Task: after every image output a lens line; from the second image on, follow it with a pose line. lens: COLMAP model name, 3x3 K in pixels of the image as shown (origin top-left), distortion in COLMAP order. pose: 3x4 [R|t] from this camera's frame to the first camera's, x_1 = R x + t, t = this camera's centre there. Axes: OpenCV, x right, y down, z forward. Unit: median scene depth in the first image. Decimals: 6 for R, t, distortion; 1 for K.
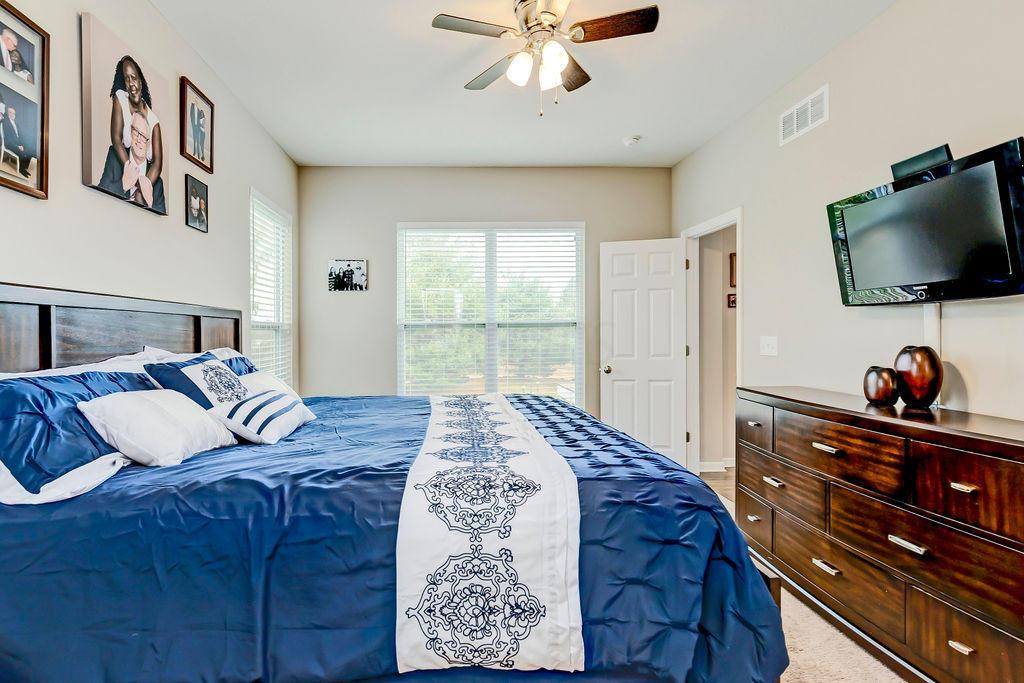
lens RADIAL K [[487.1, 0, 489.9], [0, 487.1, 330.8], [0, 0, 1]] dist [0.002963, -0.000349]
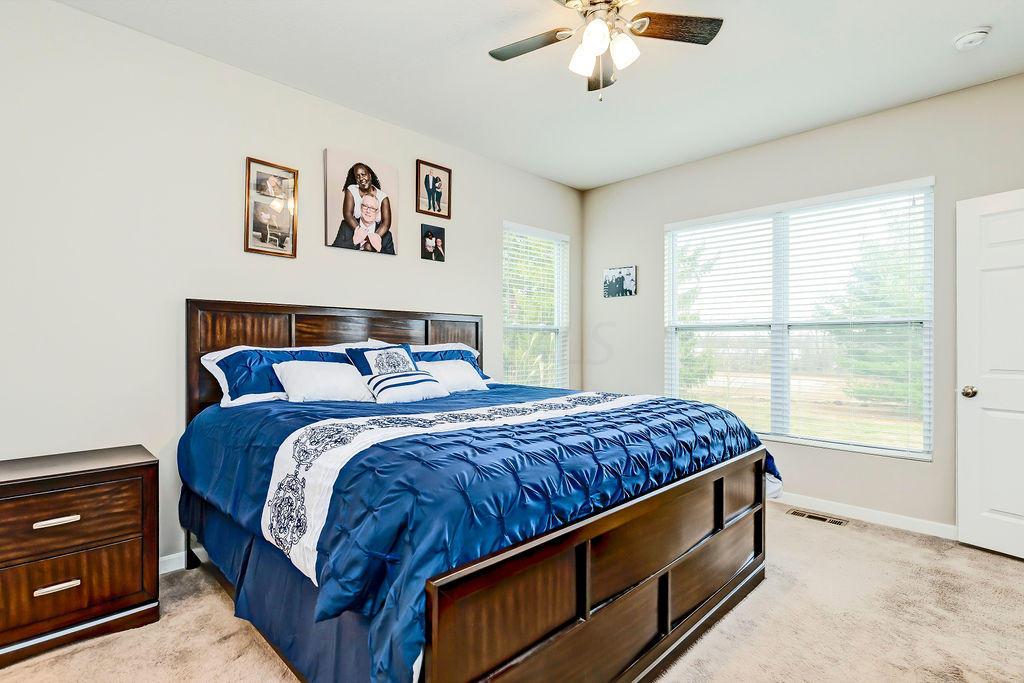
lens RADIAL K [[487.1, 0, 541.5], [0, 487.1, 338.4], [0, 0, 1]] dist [0.002963, -0.000349]
pose [[0.676827, 0.001067, -0.736142, 0.822256], [-0.004704, 0.999985, -0.002876, 0.031561], [0.736127, 0.005409, 0.676821, 0.312719]]
